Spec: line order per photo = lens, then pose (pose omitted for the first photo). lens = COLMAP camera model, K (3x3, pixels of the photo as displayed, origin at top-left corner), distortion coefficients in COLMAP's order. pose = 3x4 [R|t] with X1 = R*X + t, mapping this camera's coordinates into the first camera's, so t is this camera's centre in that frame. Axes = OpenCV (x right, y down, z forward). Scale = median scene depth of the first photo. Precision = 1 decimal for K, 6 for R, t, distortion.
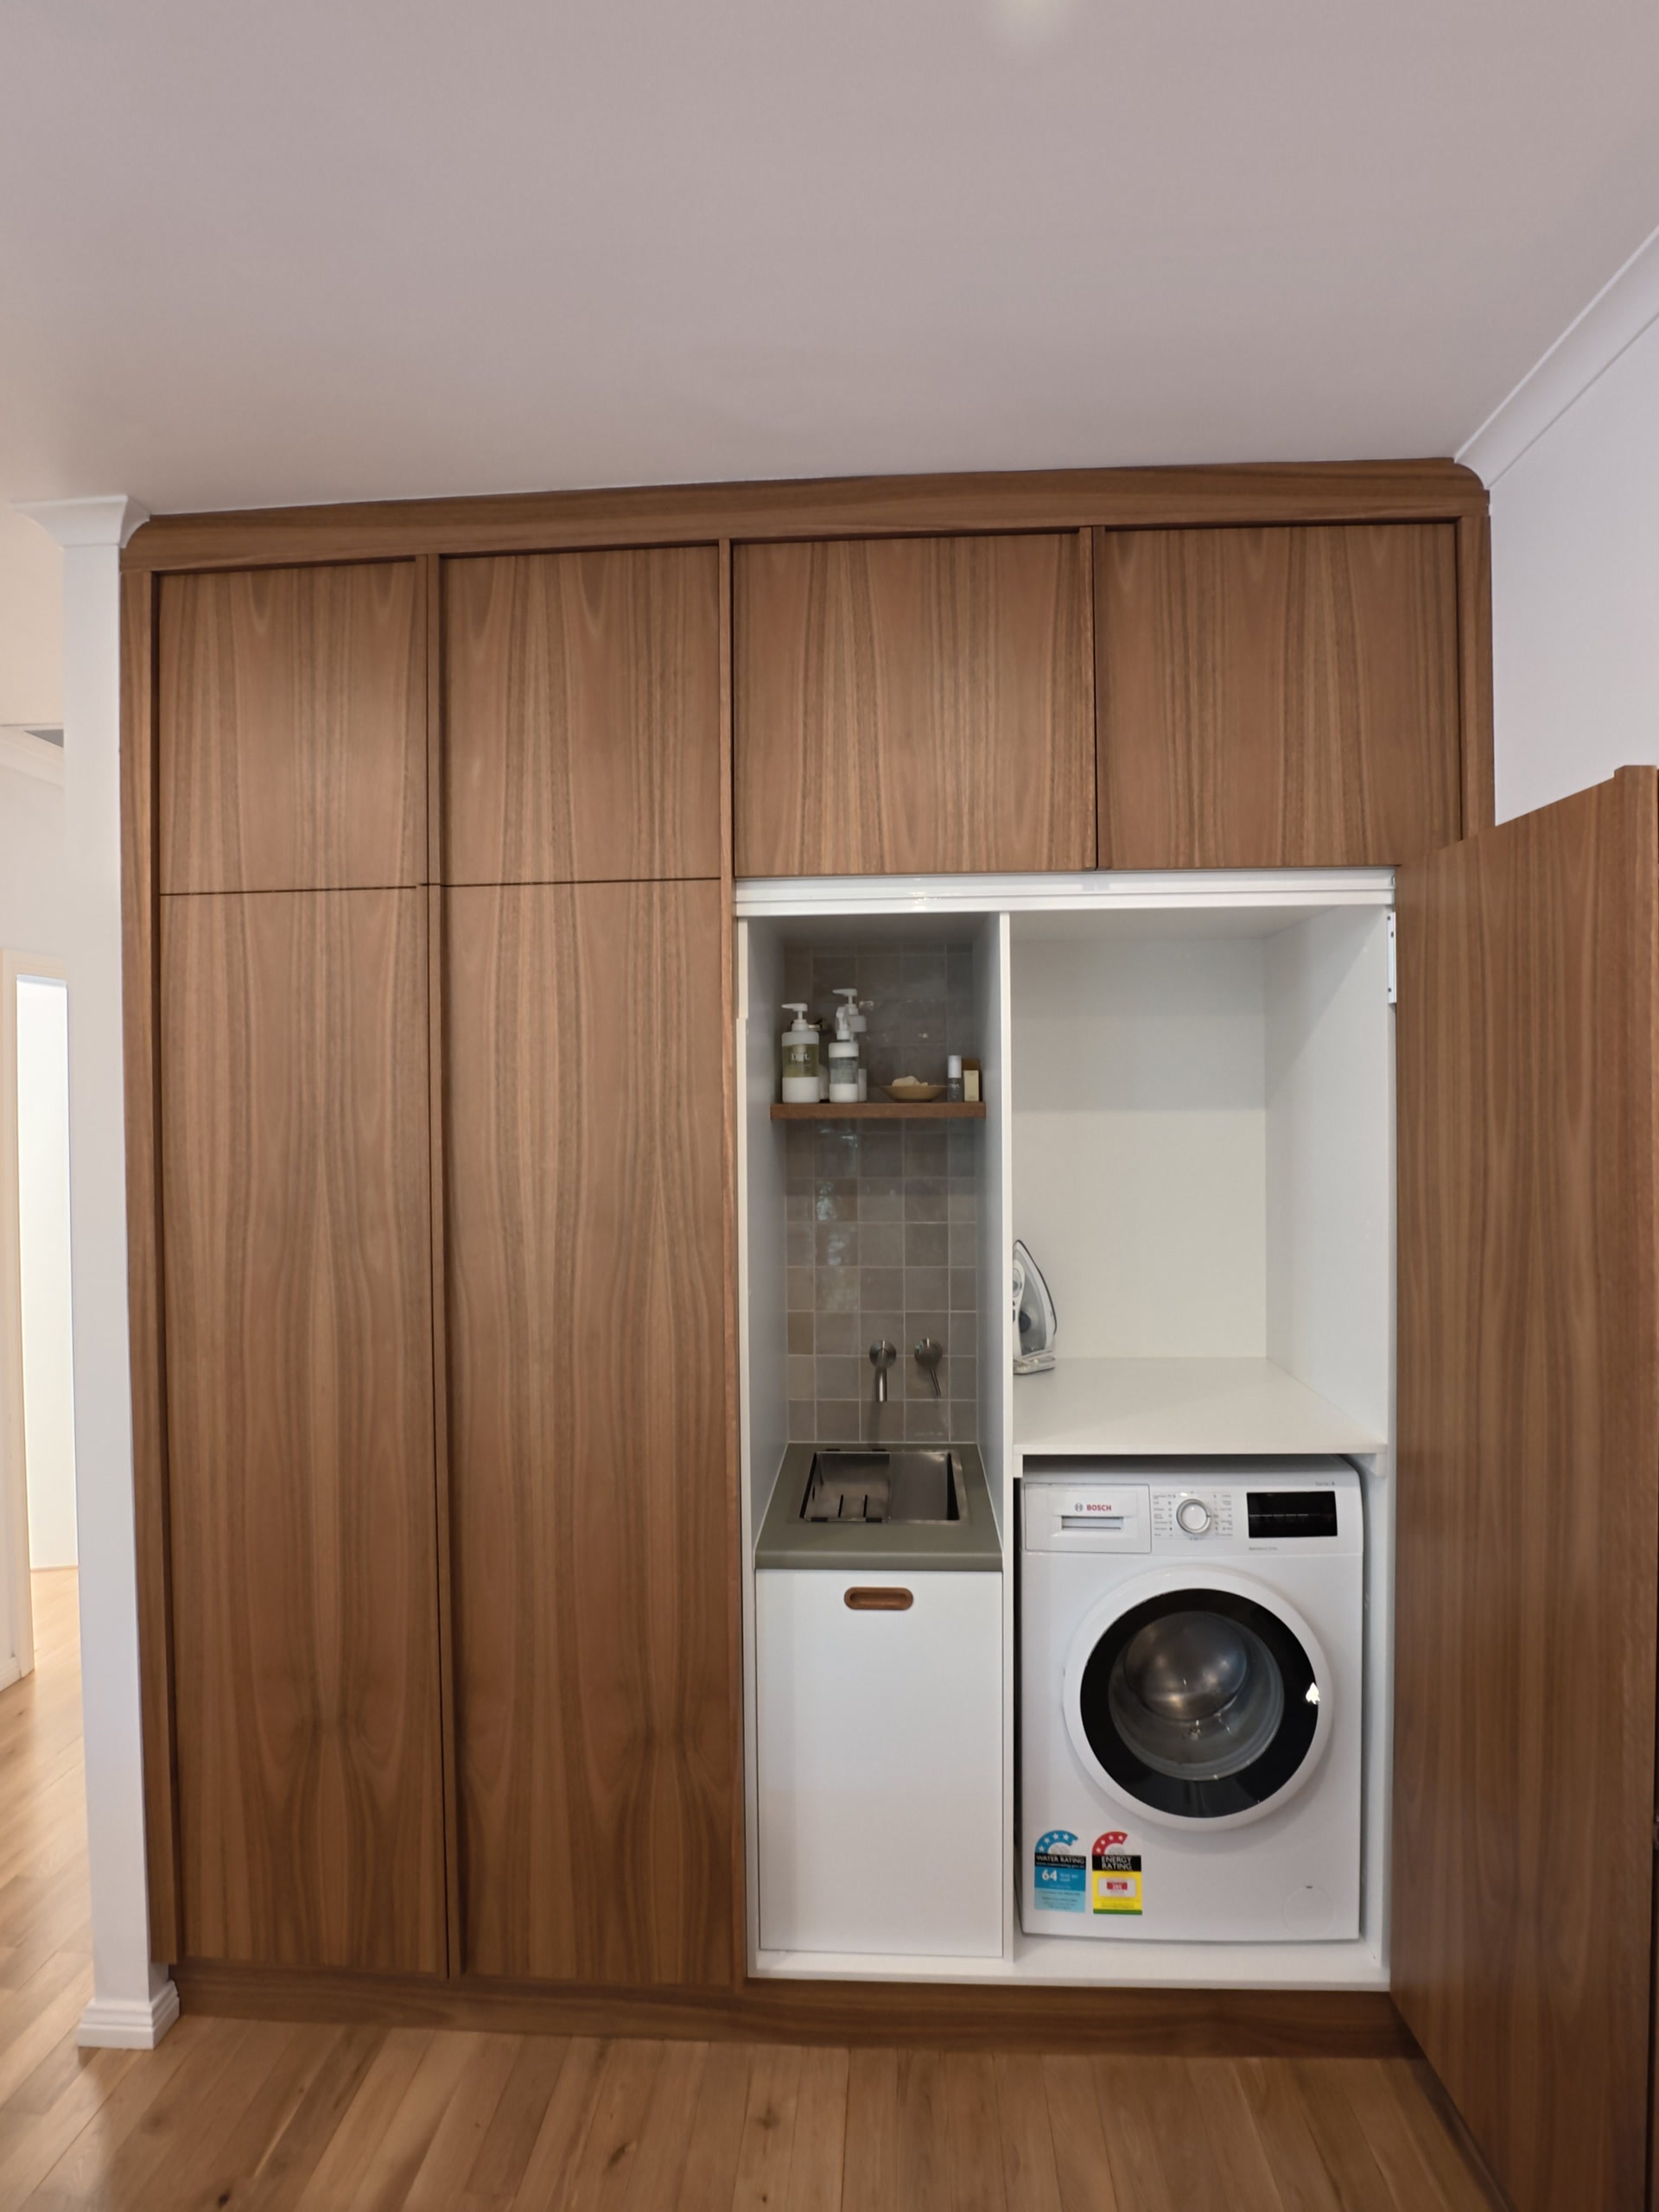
lens RADIAL K [[1139.0, 0, 831.7], [0, 1139.0, 1102.1], [0, 0, 1]] dist [-0.047825, 0.011722]
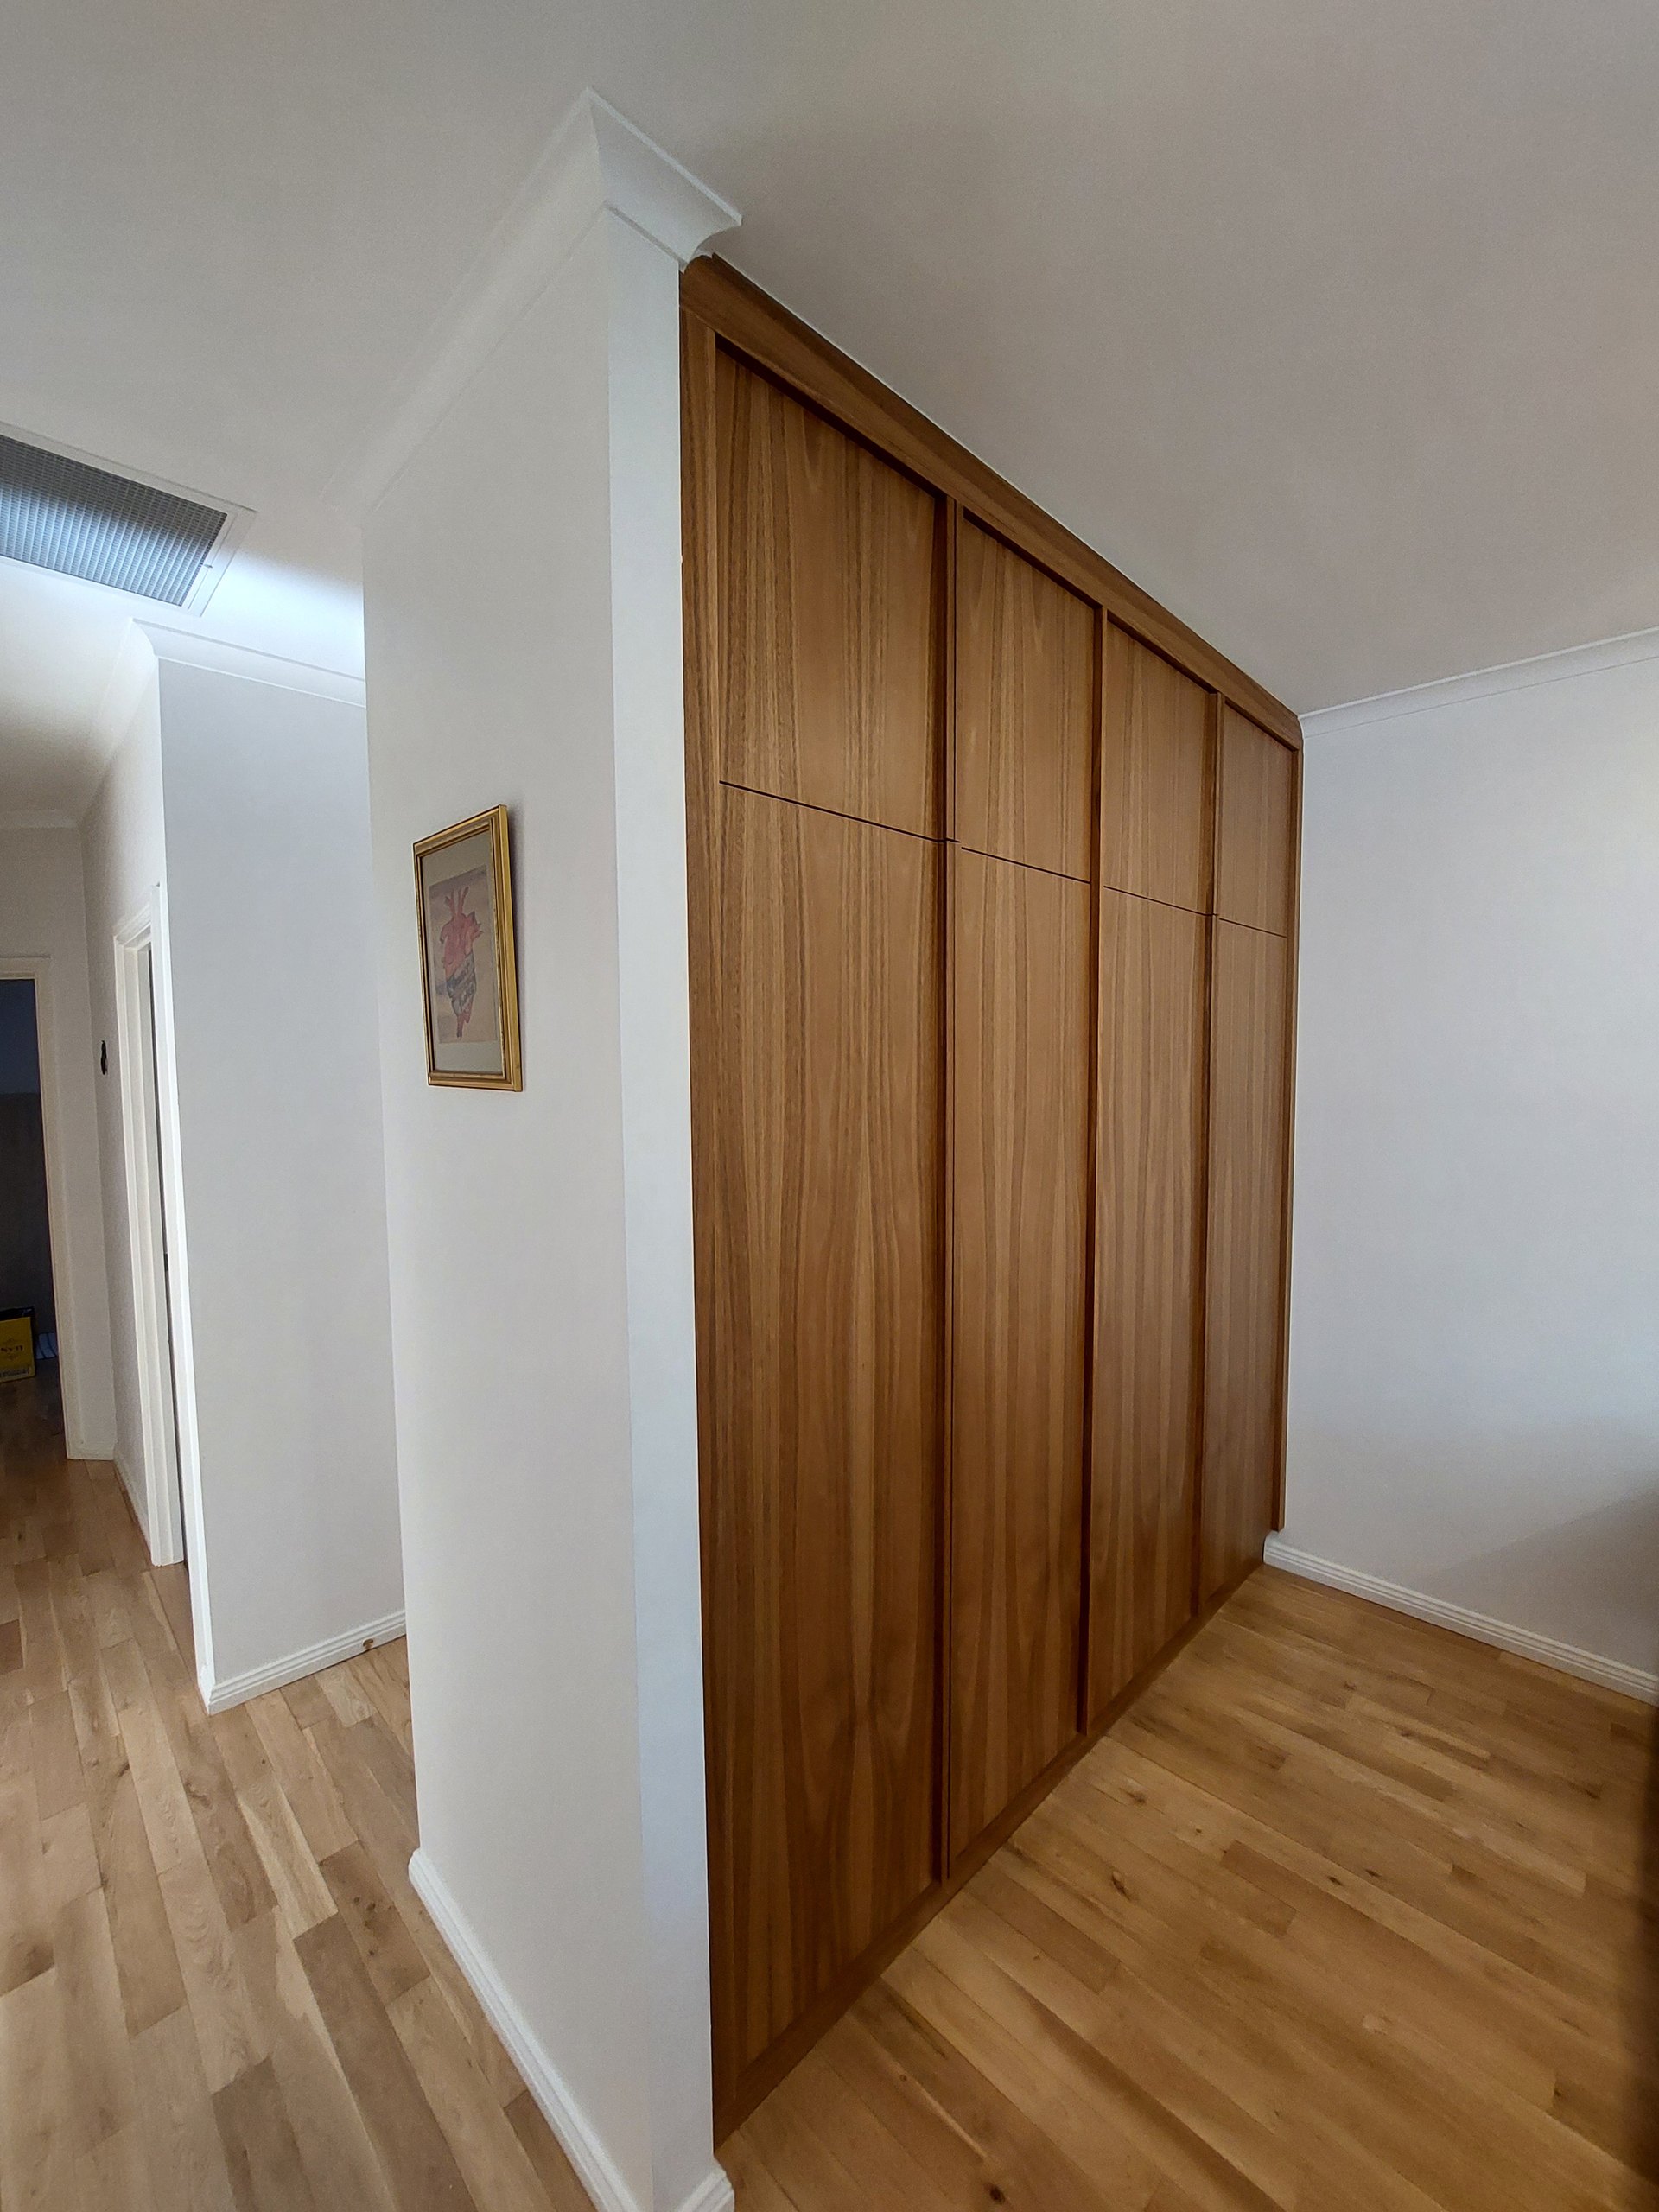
lens RADIAL K [[884.6, 0, 833.7], [0, 884.6, 1123.9], [0, 0, 1]] dist [-0.018264, 0.000227]
pose [[0.667362, -0.044472, 0.743404, -1.013216], [0.004757, 0.998450, 0.055459, 0.014831], [-0.744718, -0.033474, 0.666539, 0.541259]]
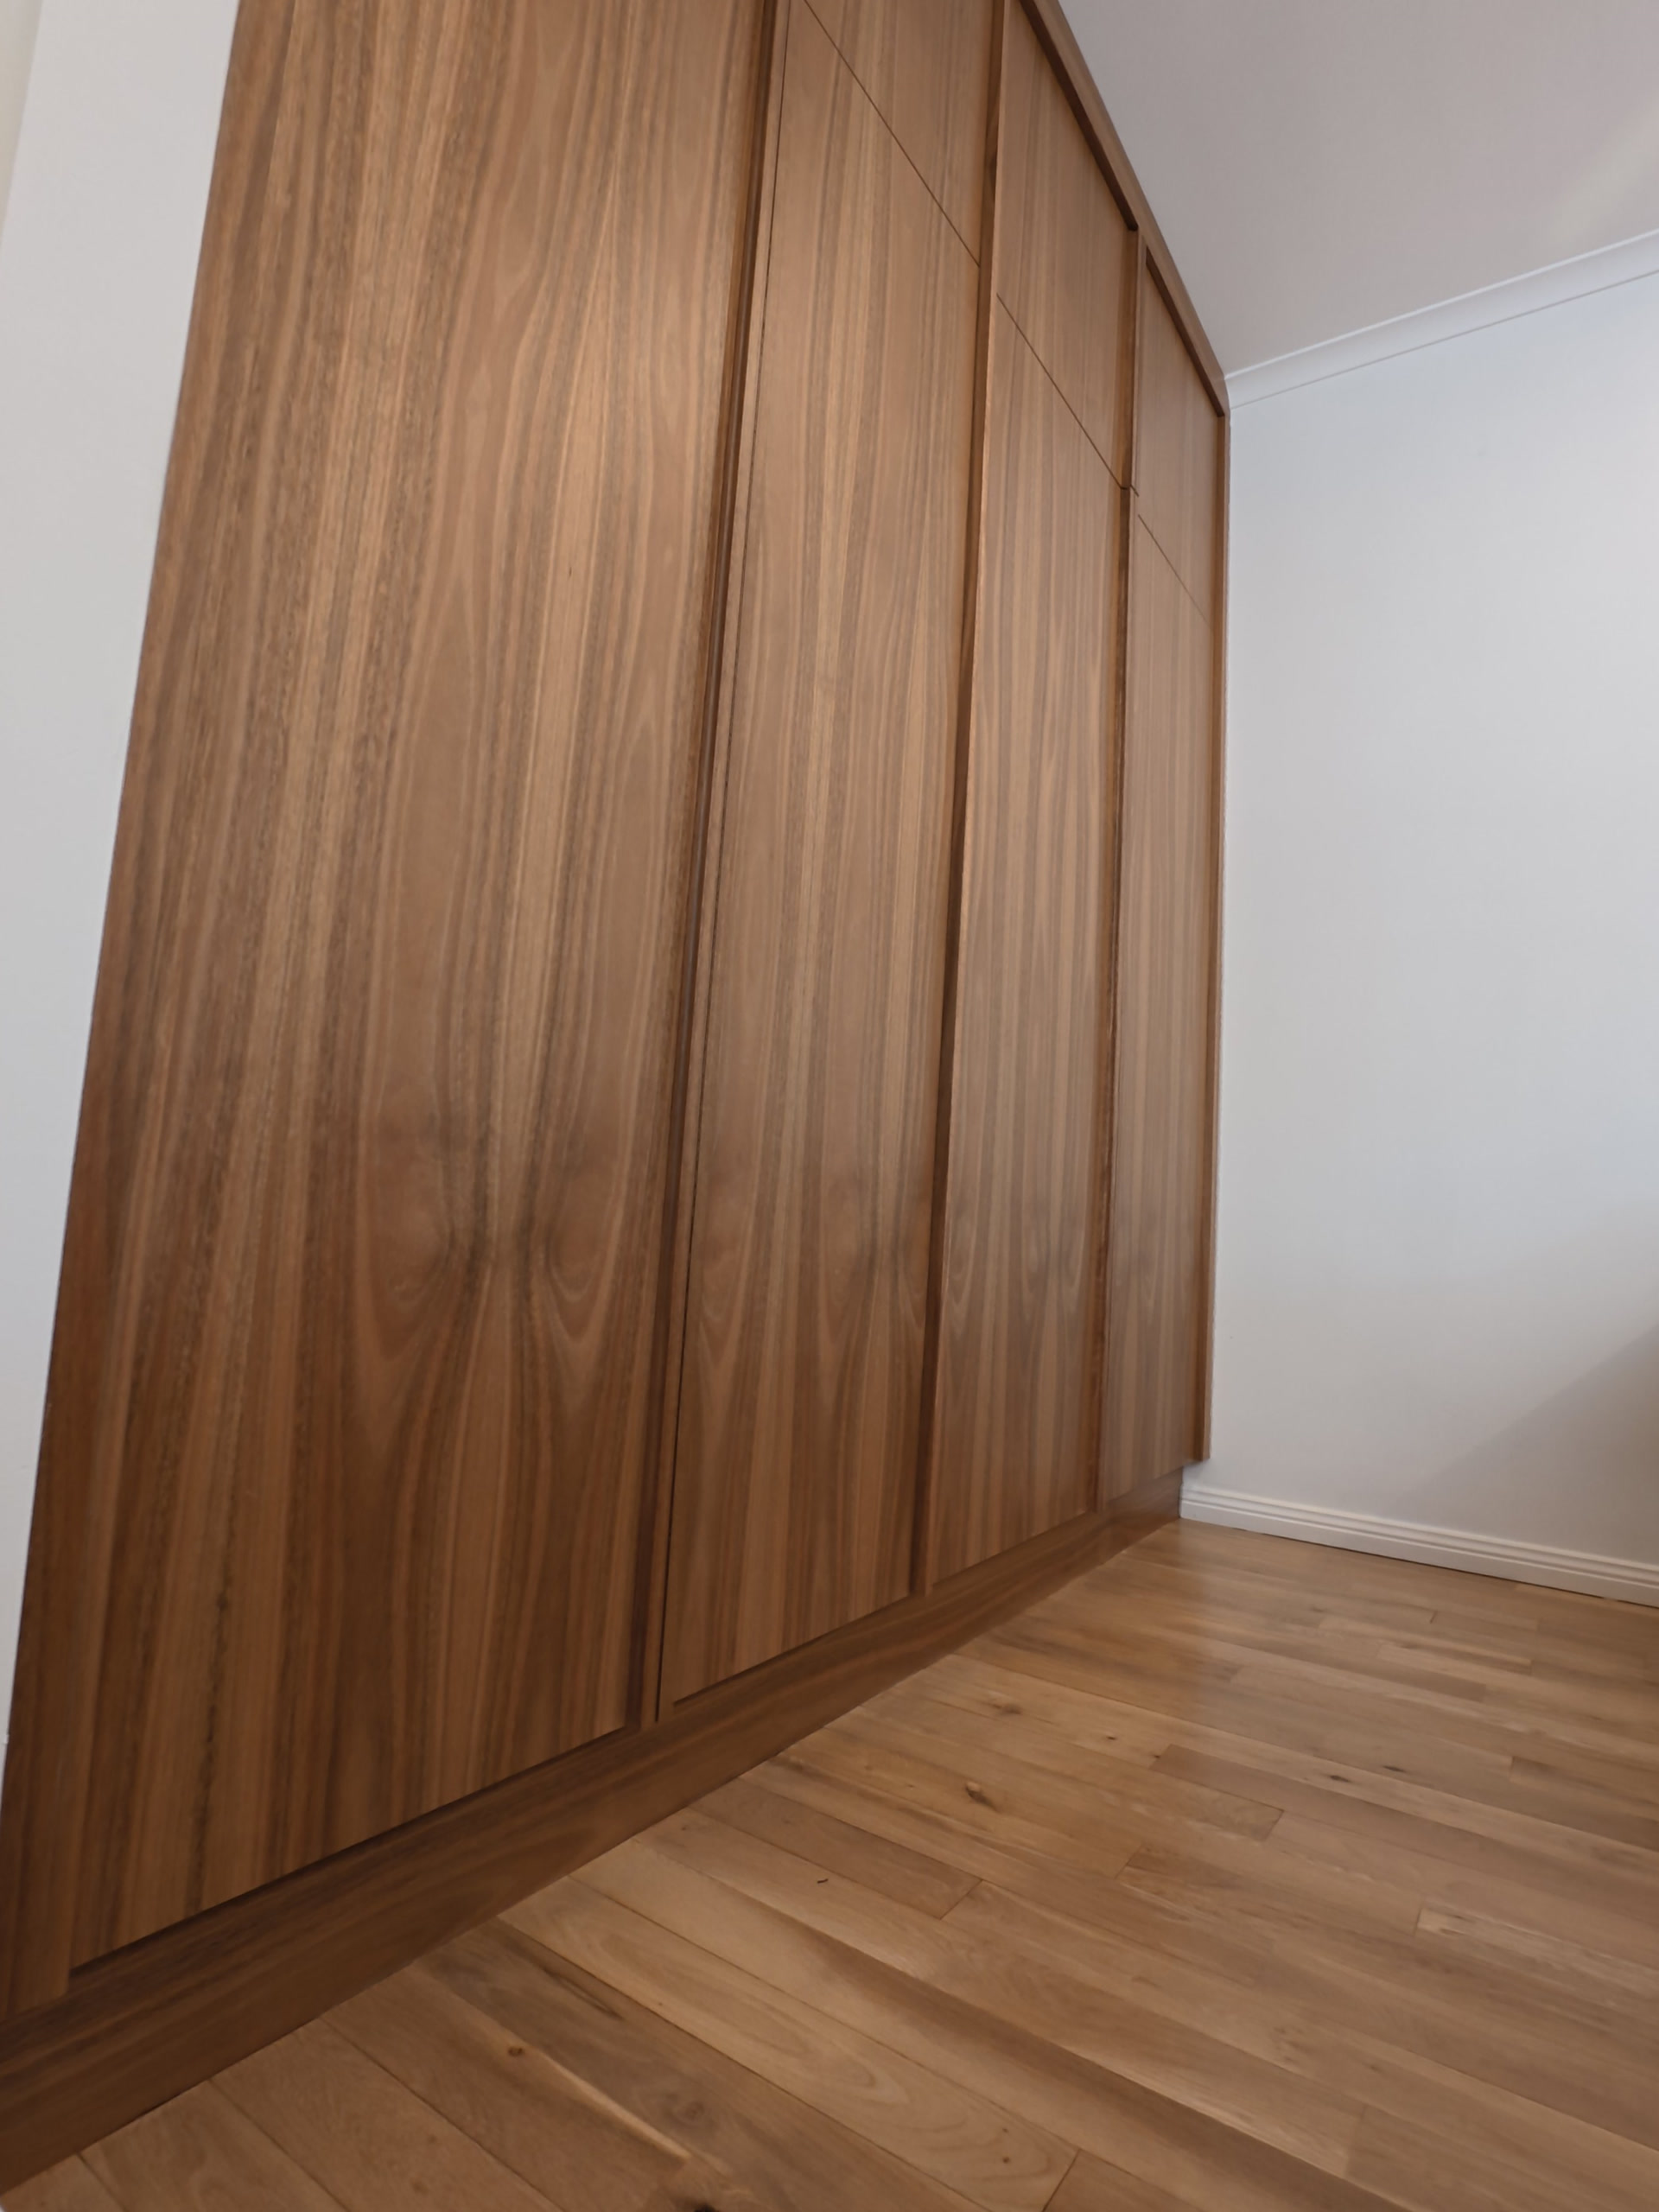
lens RADIAL K [[1139.0, 0, 825.9], [0, 1139.0, 1100.9], [0, 0, 1]] dist [-0.047825, 0.011722]
pose [[0.517553, 0.128238, 0.845987, -0.800123], [-0.061766, 0.991725, -0.112543, 0.549531], [-0.853419, 0.005993, 0.521191, 0.641717]]
